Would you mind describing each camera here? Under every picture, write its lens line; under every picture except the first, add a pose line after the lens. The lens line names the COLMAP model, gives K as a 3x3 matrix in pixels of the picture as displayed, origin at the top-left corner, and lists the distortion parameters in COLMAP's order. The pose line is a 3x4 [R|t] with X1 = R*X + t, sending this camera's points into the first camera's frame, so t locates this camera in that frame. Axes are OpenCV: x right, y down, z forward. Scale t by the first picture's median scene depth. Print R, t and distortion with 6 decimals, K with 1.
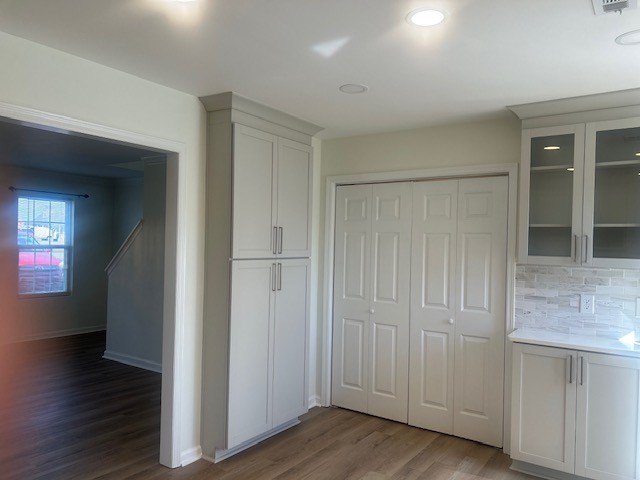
lens RADIAL K [[484.6, 0, 323.2], [0, 484.6, 242.7], [0, 0, 1]] dist [0.058862, -0.070920]
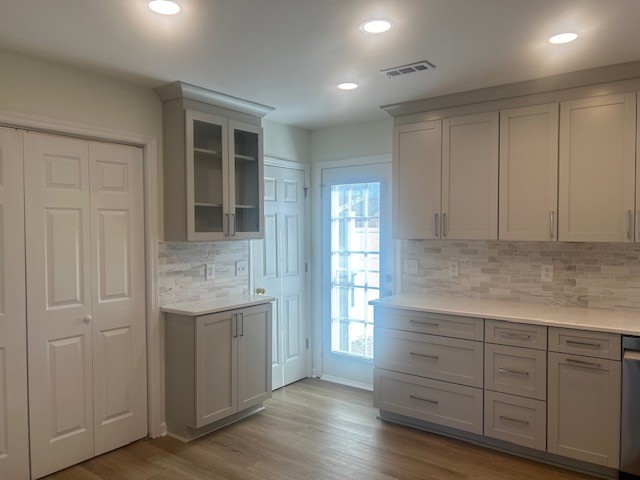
lens RADIAL K [[484.6, 0, 316.4], [0, 484.6, 235.2], [0, 0, 1]] dist [0.058862, -0.070920]
pose [[0.040735, -0.038860, 0.998414, -0.580331], [0.001846, 0.999245, 0.038817, -0.007395], [-0.999168, 0.000262, 0.040776, 0.659283]]
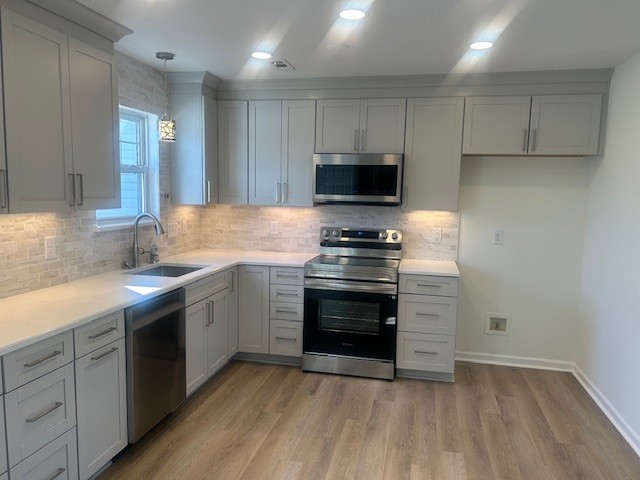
lens RADIAL K [[484.6, 0, 324.2], [0, 484.6, 238.9], [0, 0, 1]] dist [0.058862, -0.070920]
pose [[-0.917424, -0.010940, -0.397760, 0.226314], [-0.051535, 0.994469, 0.091515, -0.007120], [0.394559, 0.104456, -0.912914, 0.990252]]
